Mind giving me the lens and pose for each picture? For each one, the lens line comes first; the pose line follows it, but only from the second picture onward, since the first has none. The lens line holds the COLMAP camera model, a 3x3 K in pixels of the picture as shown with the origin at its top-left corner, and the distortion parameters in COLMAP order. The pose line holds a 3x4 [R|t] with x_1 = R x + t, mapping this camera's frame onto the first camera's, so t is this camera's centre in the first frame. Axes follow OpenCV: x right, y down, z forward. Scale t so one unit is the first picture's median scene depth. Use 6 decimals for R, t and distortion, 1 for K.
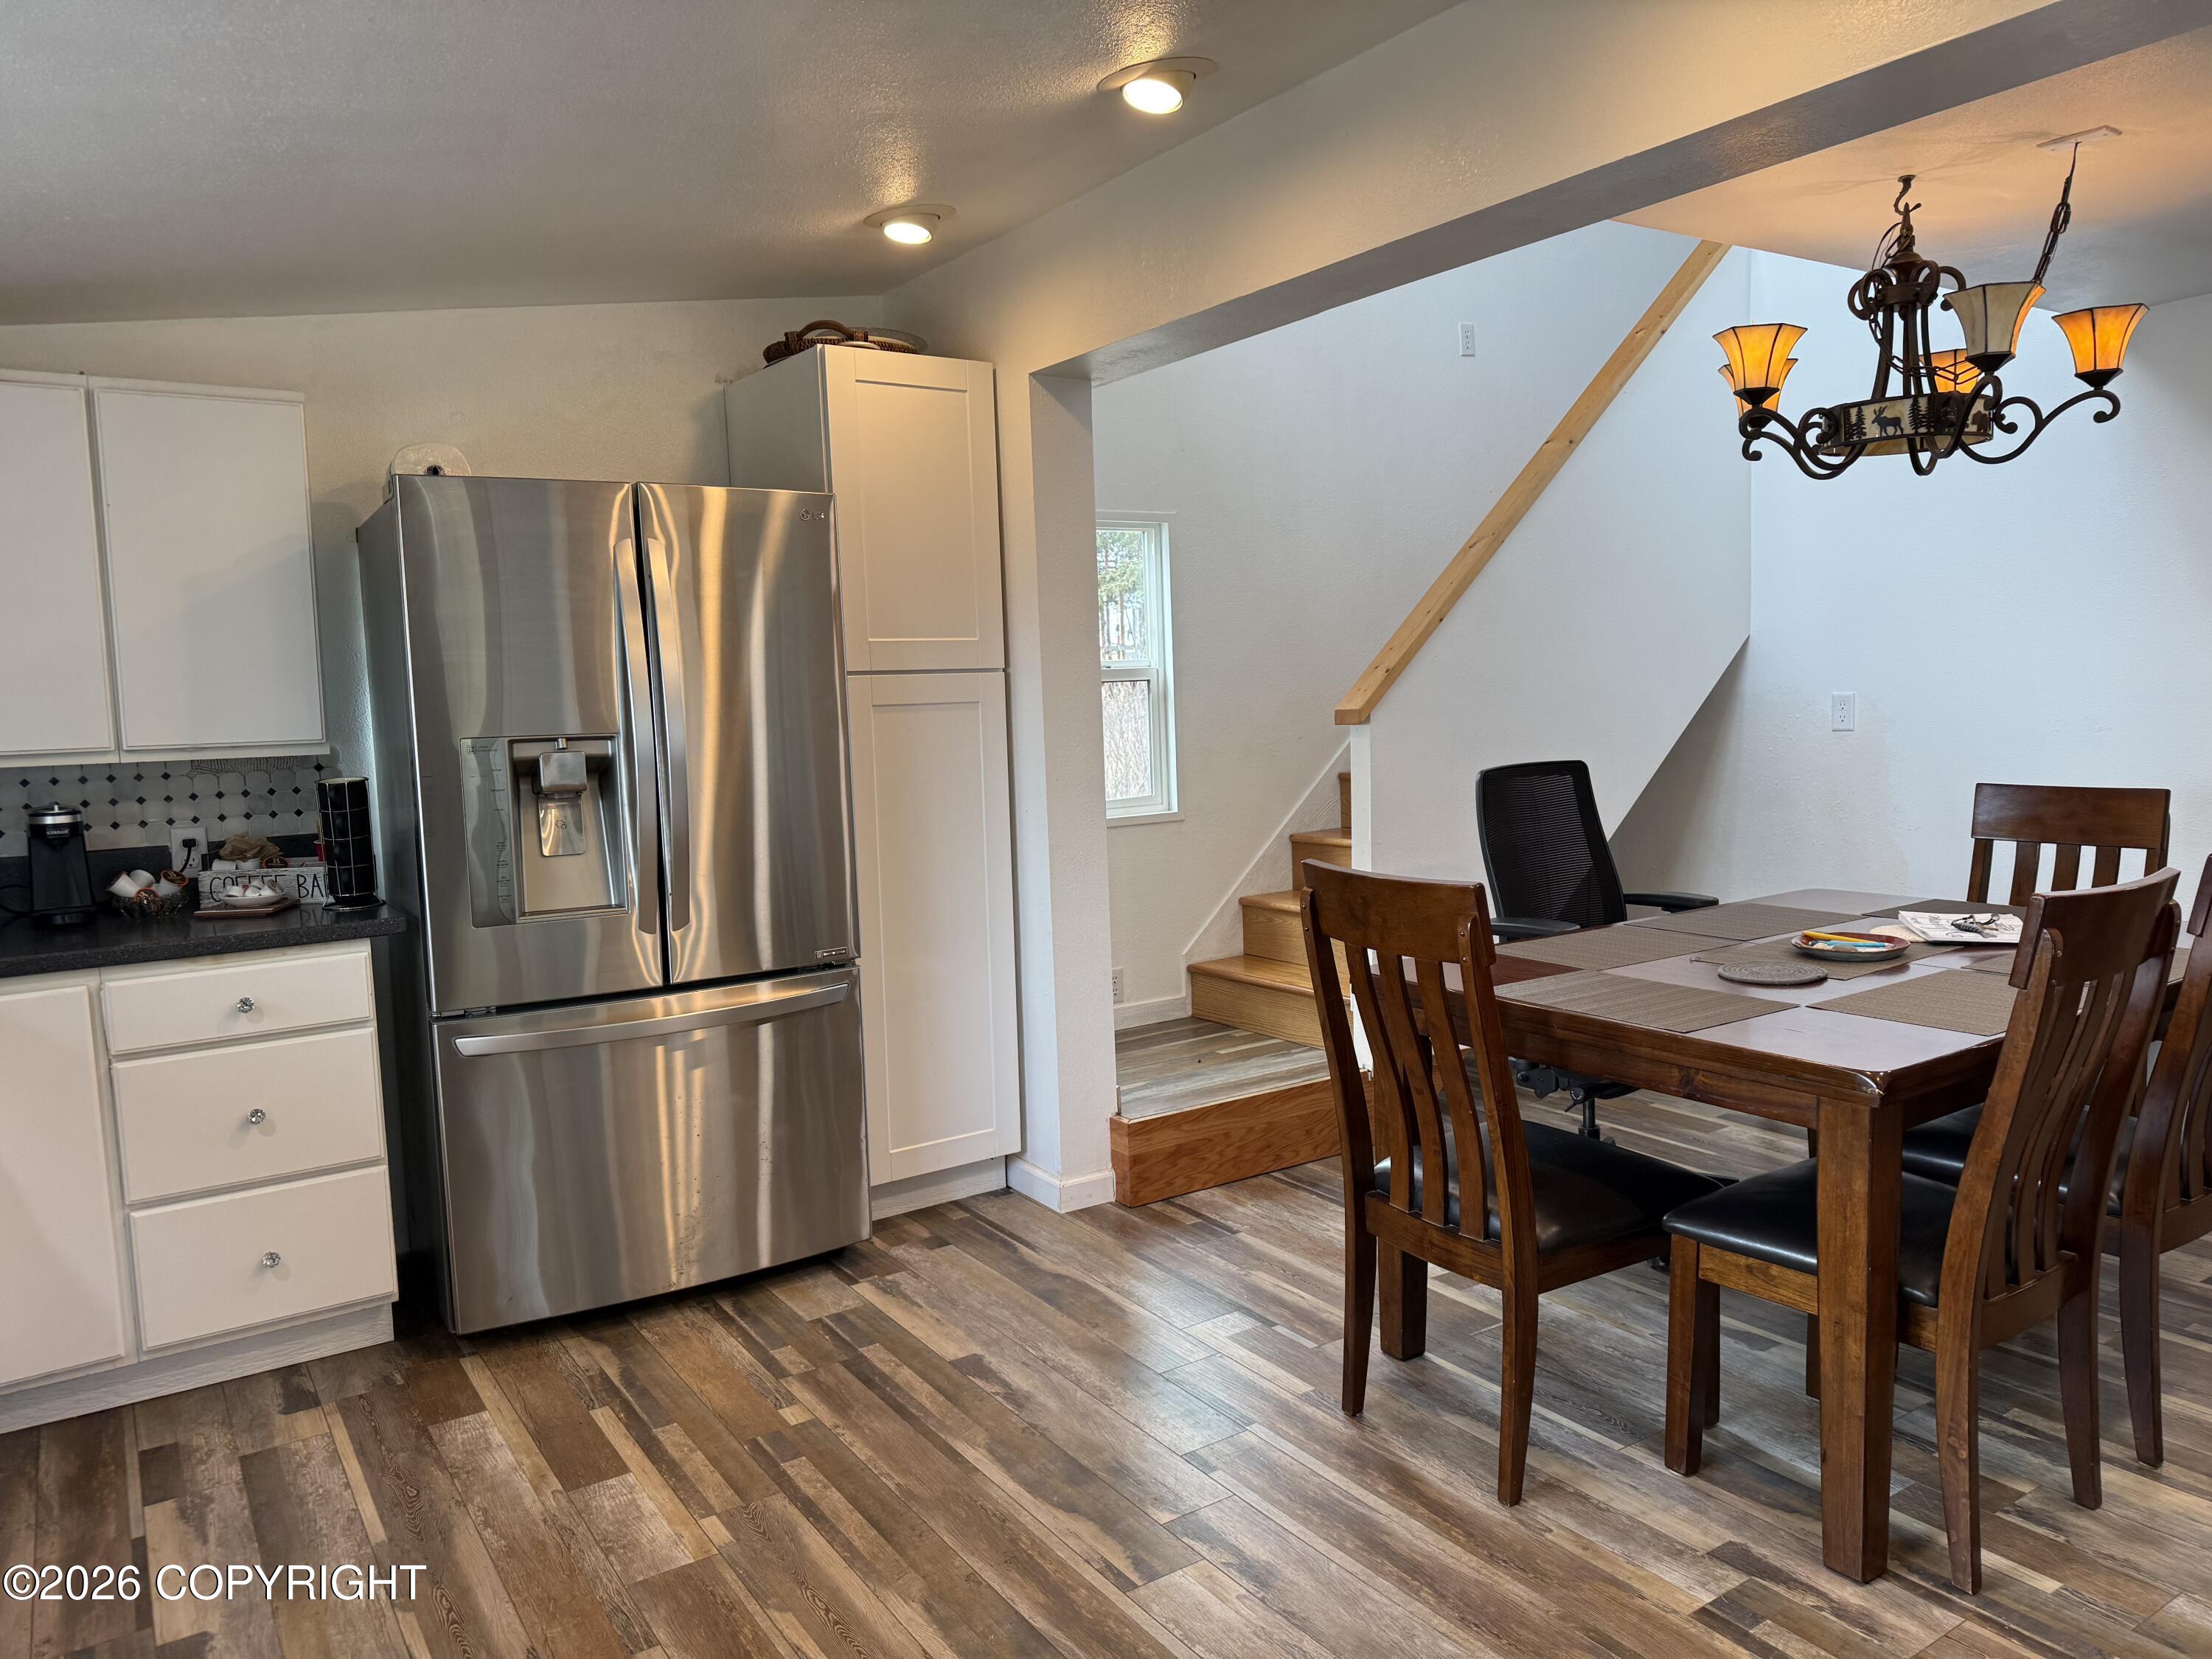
lens RADIAL K [[1540.9, 0, 1112.7], [0, 1540.9, 812.9], [0, 0, 1]] dist [0.020958, -0.041695]
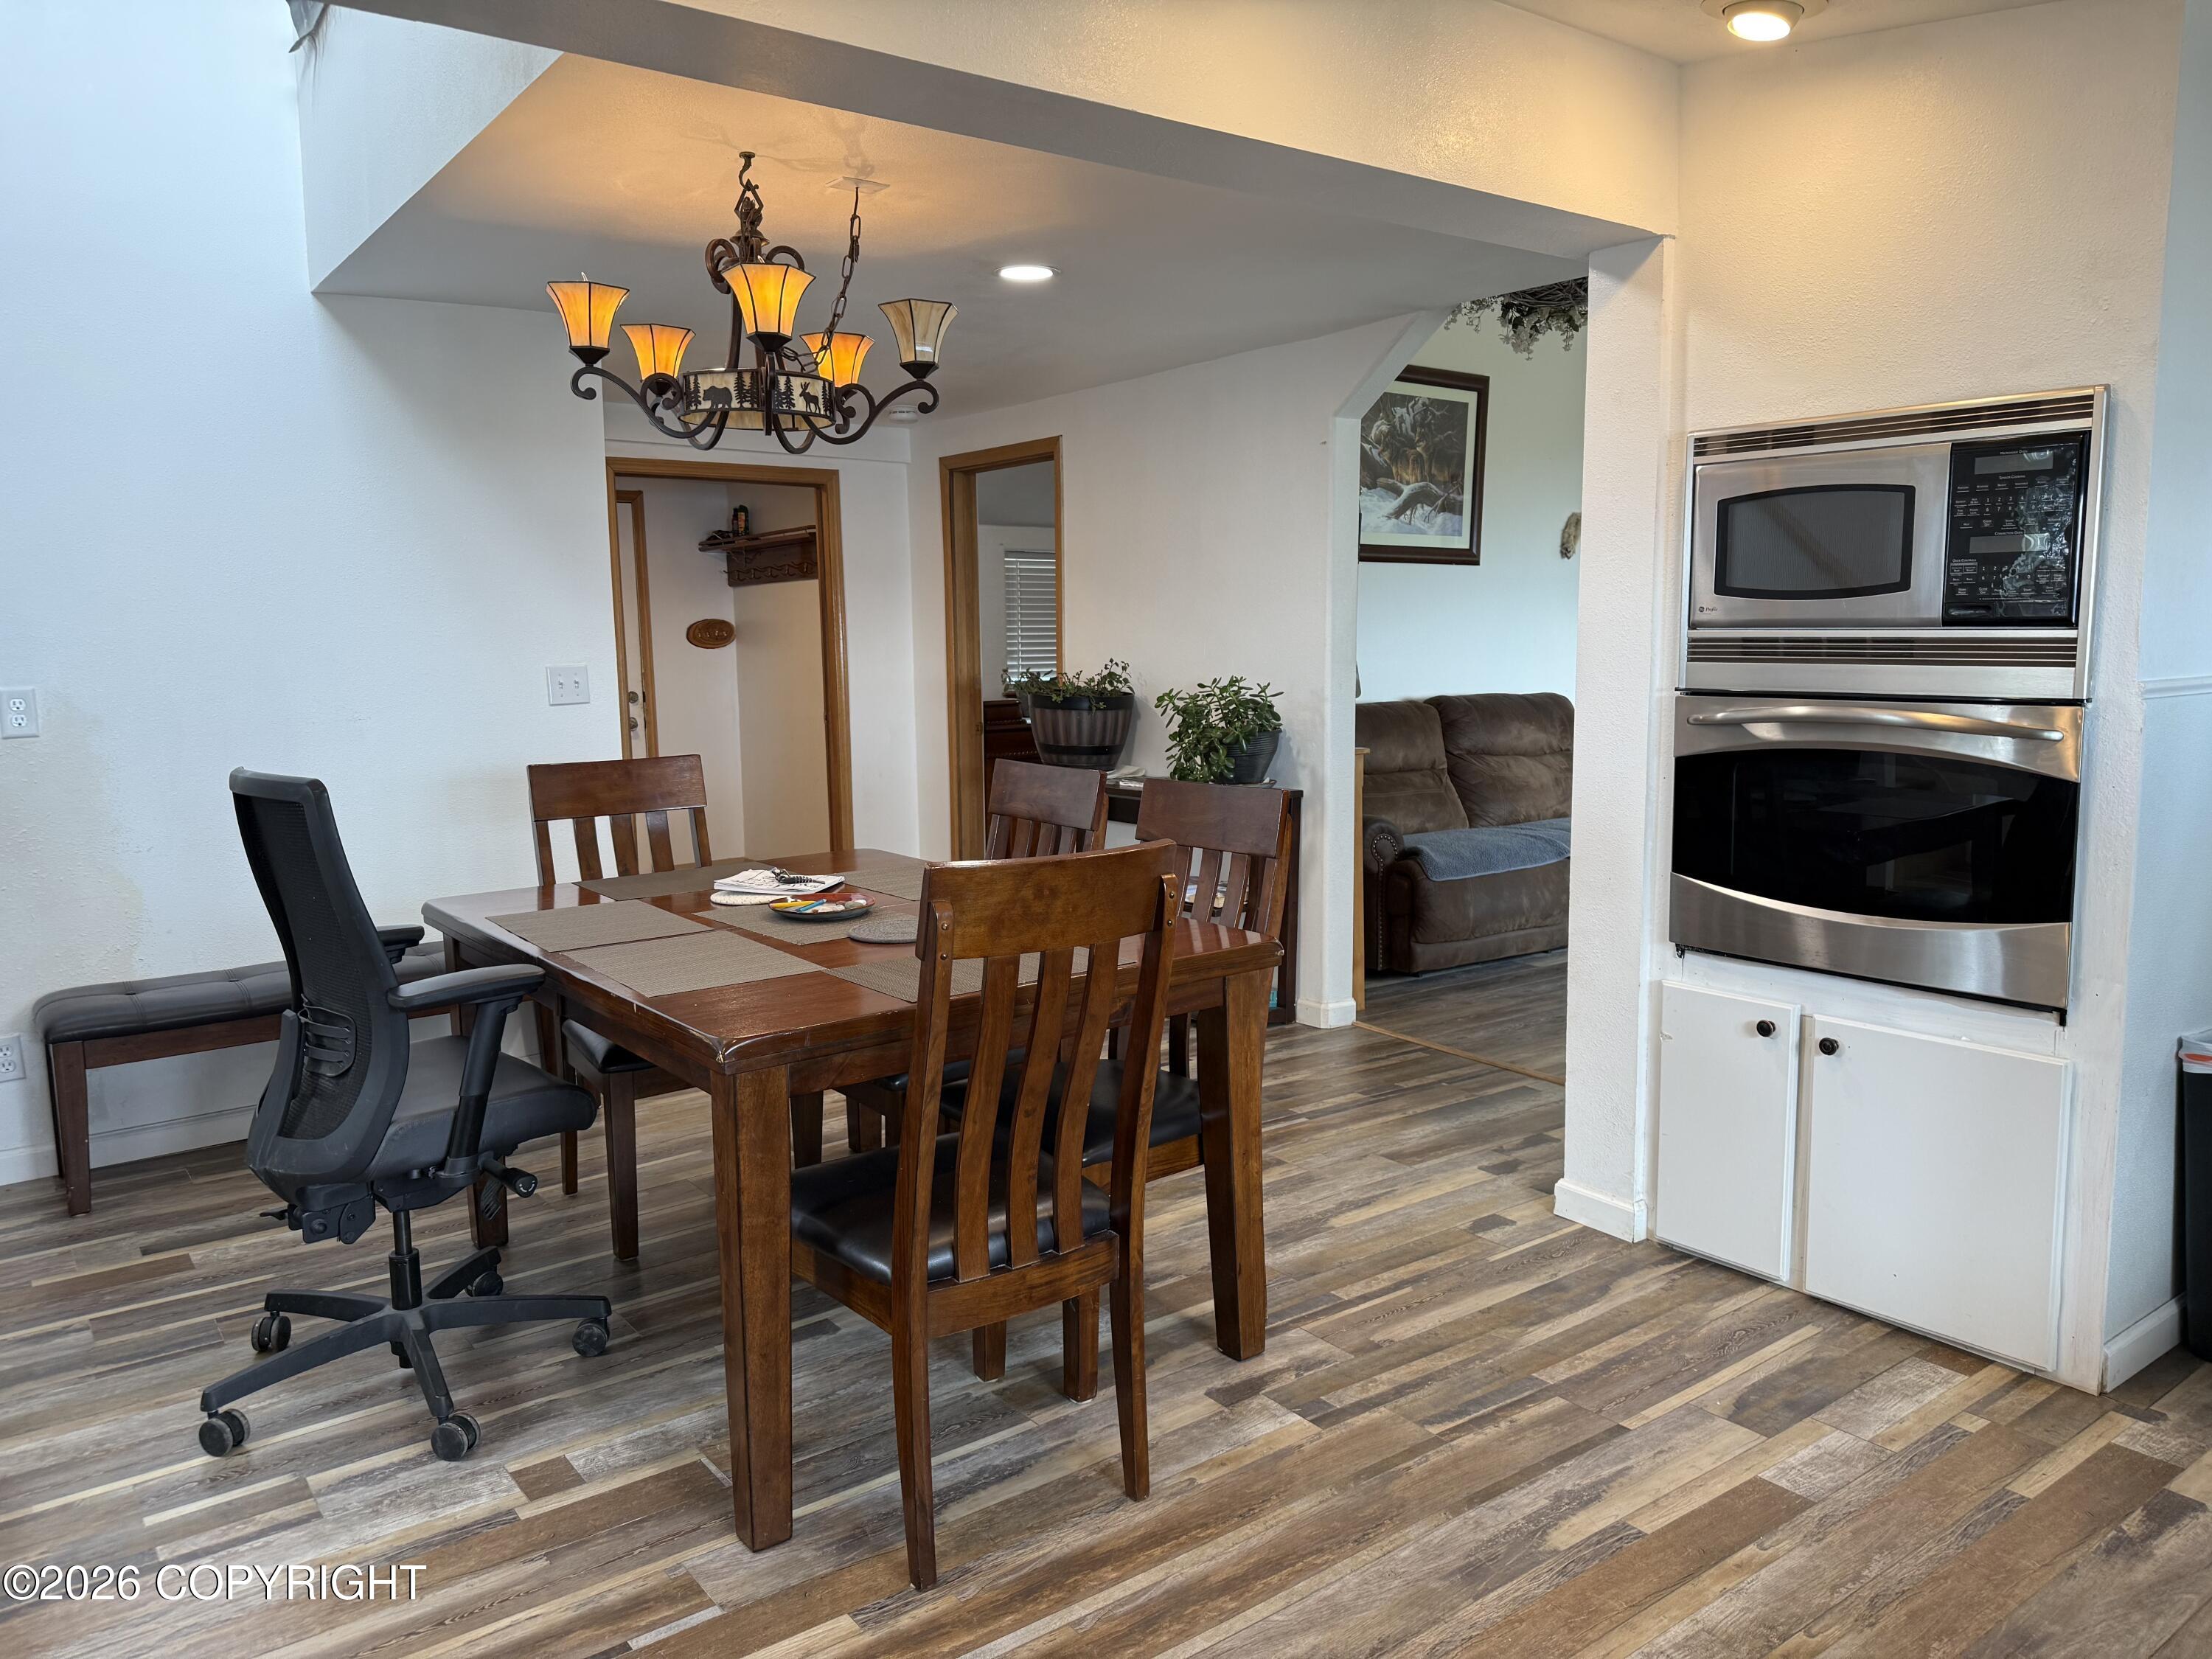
lens RADIAL K [[1540.9, 0, 1104.1], [0, 1540.9, 814.6], [0, 0, 1]] dist [0.020958, -0.041695]
pose [[-0.038122, -0.088680, 0.995330, -0.679085], [0.111367, 0.989472, 0.092424, -0.060576], [-0.993048, 0.114370, -0.027844, 1.045371]]
